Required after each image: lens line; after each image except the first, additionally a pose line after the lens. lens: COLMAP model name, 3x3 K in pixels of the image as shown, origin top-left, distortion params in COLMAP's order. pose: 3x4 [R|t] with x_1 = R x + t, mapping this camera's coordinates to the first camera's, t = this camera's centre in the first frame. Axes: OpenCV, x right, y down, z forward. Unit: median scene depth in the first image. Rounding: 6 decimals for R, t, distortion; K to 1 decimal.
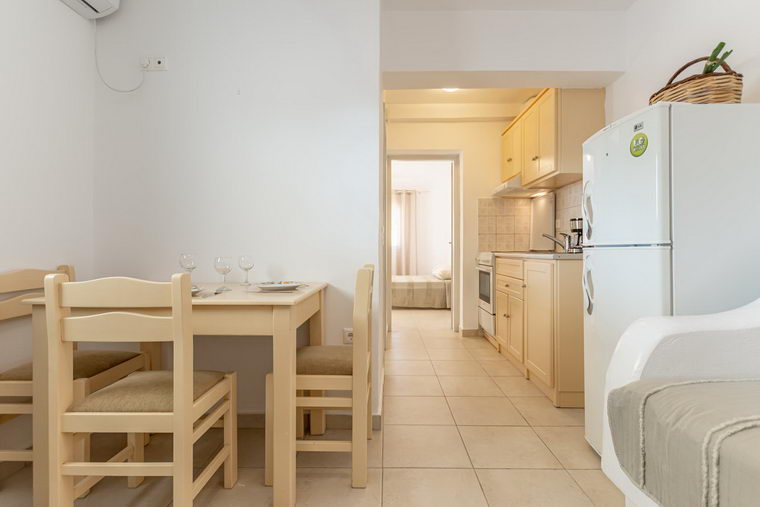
lens RADIAL K [[378.9, 0, 382.3], [0, 378.9, 249.2], [0, 0, 1]] dist [-0.000206, -0.001178]
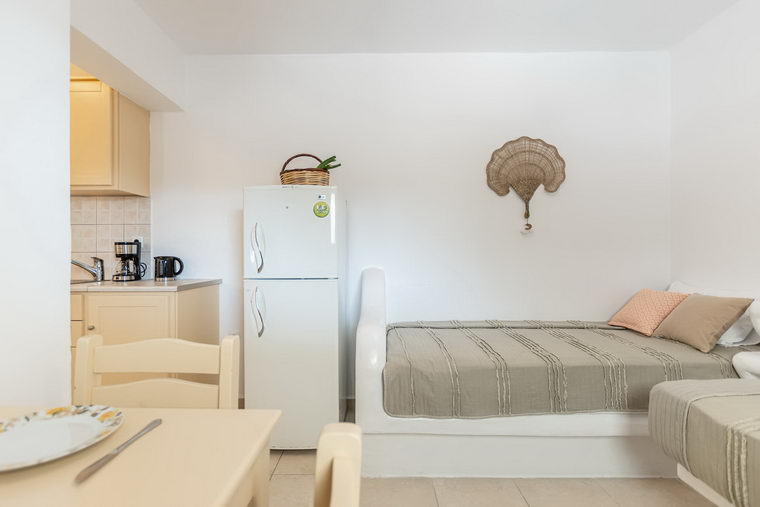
lens RADIAL K [[378.5, 0, 377.2], [0, 378.5, 254.5], [0, 0, 1]] dist [-0.003462, -0.000389]
pose [[-0.005203, -0.001548, 0.999985, -0.405259], [-0.000379, 0.999999, 0.001546, -0.055779], [-0.999986, -0.000371, -0.005204, 0.418057]]
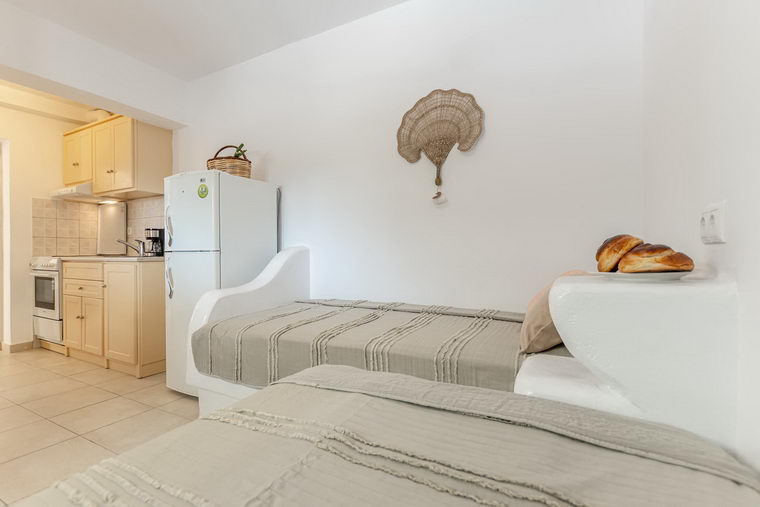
lens RADIAL K [[368.3, 0, 378.5], [0, 368.3, 254.6], [0, 0, 1]] dist [0.000204, -0.001297]
pose [[0.473005, -0.005740, 0.881041, -0.205730], [0.001477, 0.999983, 0.005722, -0.001835], [-0.881059, -0.001405, 0.473005, -0.238659]]
